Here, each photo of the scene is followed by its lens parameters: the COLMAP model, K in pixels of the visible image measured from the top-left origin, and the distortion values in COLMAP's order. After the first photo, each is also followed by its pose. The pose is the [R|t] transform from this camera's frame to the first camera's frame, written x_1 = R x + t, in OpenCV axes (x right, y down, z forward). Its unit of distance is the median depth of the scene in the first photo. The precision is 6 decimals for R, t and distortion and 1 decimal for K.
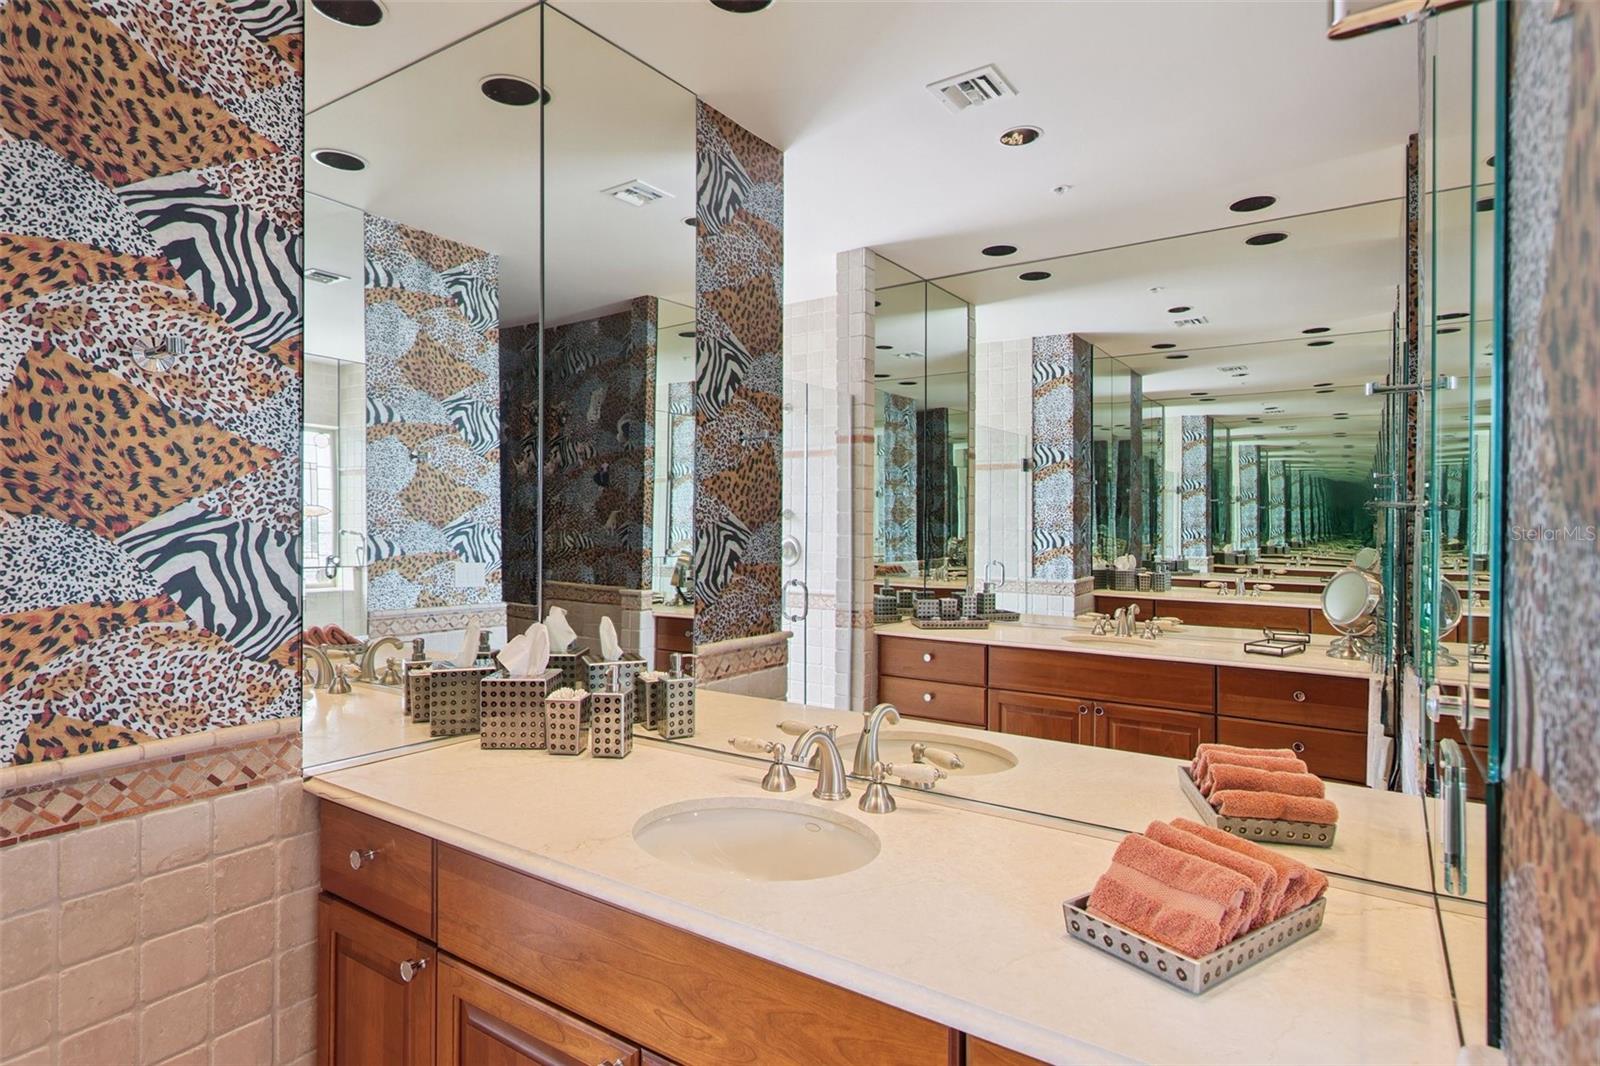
lens RADIAL K [[863.3, 0, 800.6], [0, 863.3, 532.7], [0, 0, 1]] dist [0.003215, 0.000057]
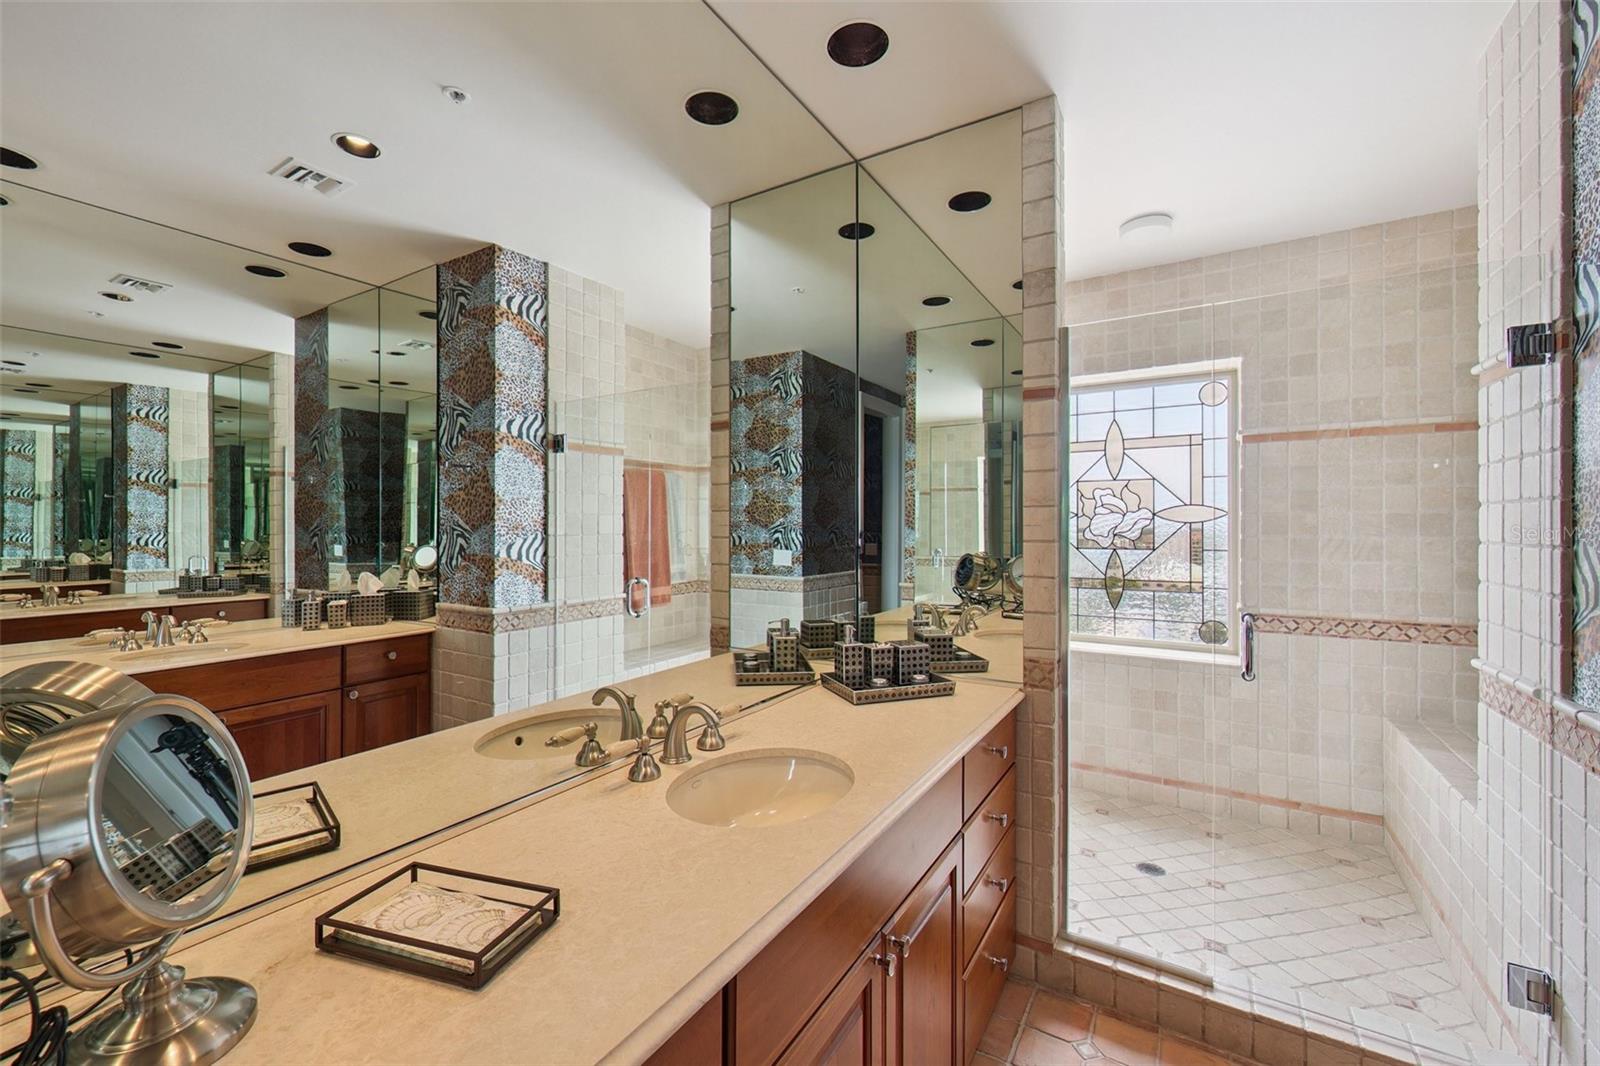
lens RADIAL K [[647.4, 0, 803.8], [0, 647.4, 521.3], [0, 0, 1]] dist [-0.000746, 0.000888]
pose [[0.044196, -0.005976, -0.999005, 1.041519], [-0.009060, 0.999939, -0.006383, -0.016871], [0.998982, 0.009333, 0.044139, 1.515600]]
